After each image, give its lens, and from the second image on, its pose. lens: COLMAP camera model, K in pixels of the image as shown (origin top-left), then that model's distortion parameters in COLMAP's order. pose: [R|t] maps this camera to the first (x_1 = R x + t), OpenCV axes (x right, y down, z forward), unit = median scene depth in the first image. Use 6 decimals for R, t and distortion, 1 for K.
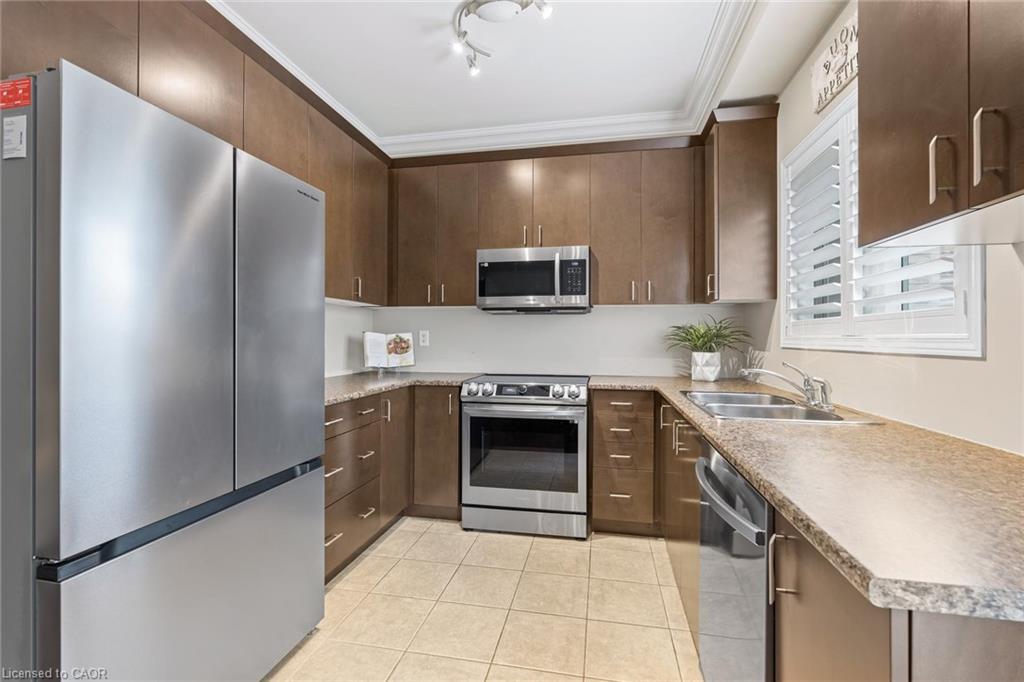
lens RADIAL K [[450.3, 0, 514.0], [0, 450.3, 338.4], [0, 0, 1]] dist [-0.001162, 0.000373]
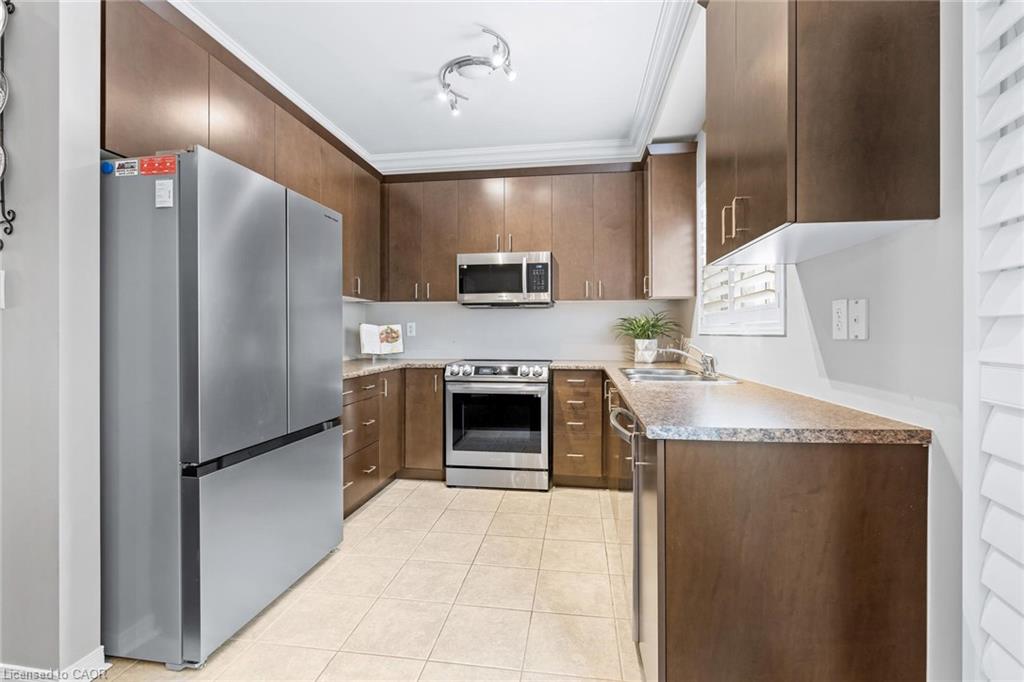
lens RADIAL K [[450.3, 0, 514.0], [0, 450.3, 338.4], [0, 0, 1]] dist [-0.001162, 0.000373]
pose [[0.998649, -0.003730, 0.051836, 0.005174], [0.003170, 0.999936, 0.010881, 0.014418], [-0.051873, -0.010702, 0.998596, -0.218780]]
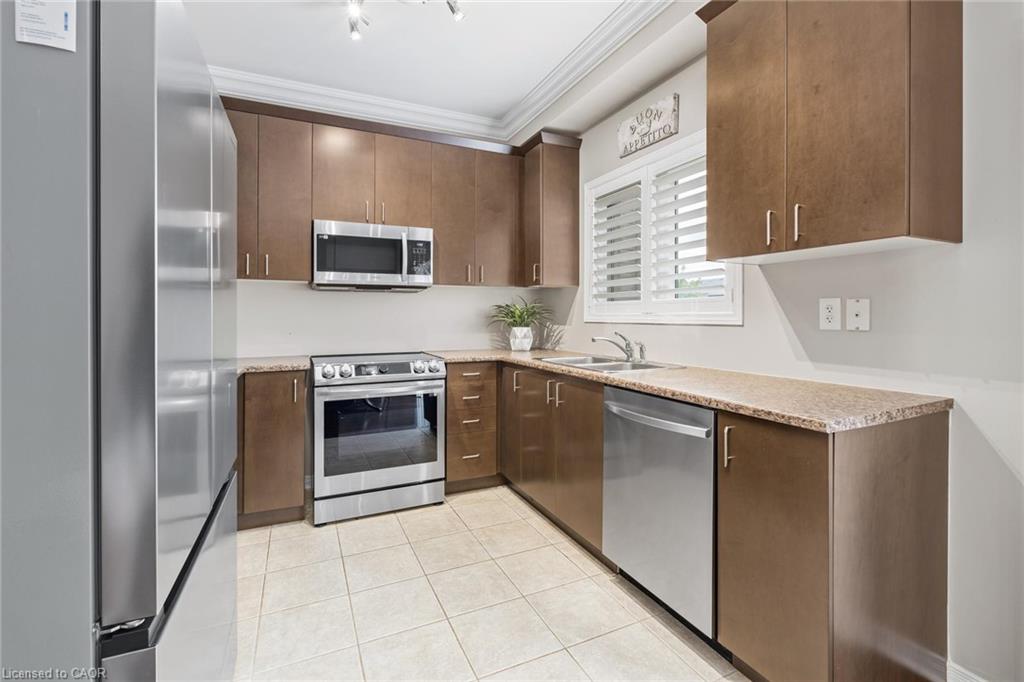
lens RADIAL K [[458.3, 0, 515.0], [0, 458.3, 319.7], [0, 0, 1]] dist [-0.000012, 0.000027]
pose [[0.808531, -0.009581, 0.588375, -0.337740], [0.005329, 0.999946, 0.008960, -0.000529], [-0.588429, -0.004109, 0.808539, 0.013290]]
